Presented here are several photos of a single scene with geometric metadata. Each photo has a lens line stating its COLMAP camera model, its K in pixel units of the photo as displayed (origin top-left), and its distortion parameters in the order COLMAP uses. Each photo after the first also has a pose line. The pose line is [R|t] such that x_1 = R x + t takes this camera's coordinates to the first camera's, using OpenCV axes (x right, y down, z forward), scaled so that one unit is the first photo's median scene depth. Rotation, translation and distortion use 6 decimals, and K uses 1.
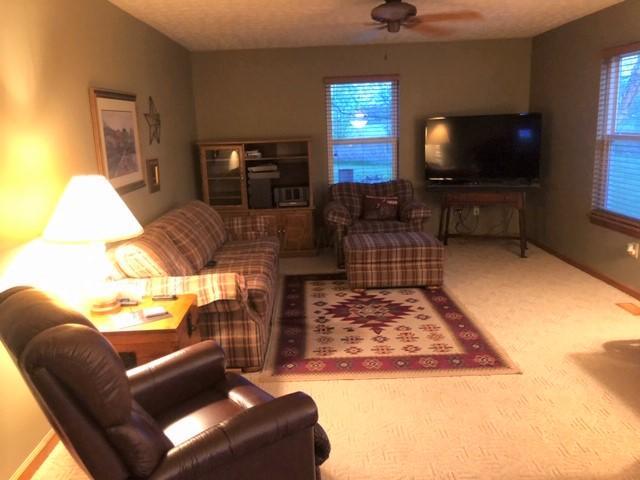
lens RADIAL K [[534.7, 0, 320.0], [0, 534.7, 240.0], [0, 0, 1]] dist [0.081555, -0.148516]
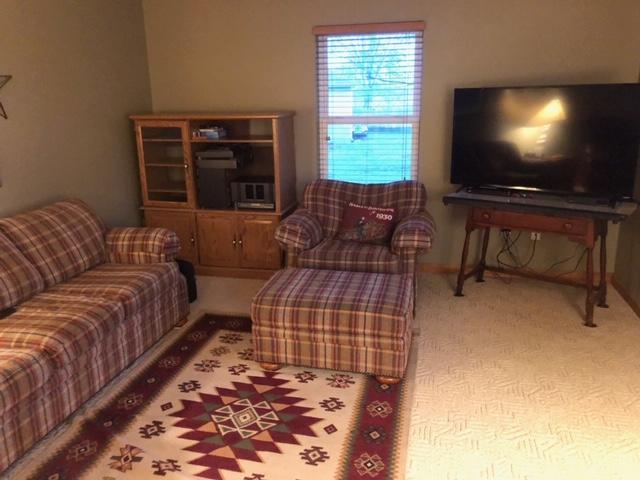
lens RADIAL K [[534.7, 0, 320.0], [0, 534.7, 240.0], [0, 0, 1]] dist [0.081555, -0.148516]
pose [[0.966887, 0.088542, -0.239353, 0.262857], [-0.073995, 0.994861, 0.069114, -0.097728], [0.244242, -0.049115, 0.968470, 0.406032]]
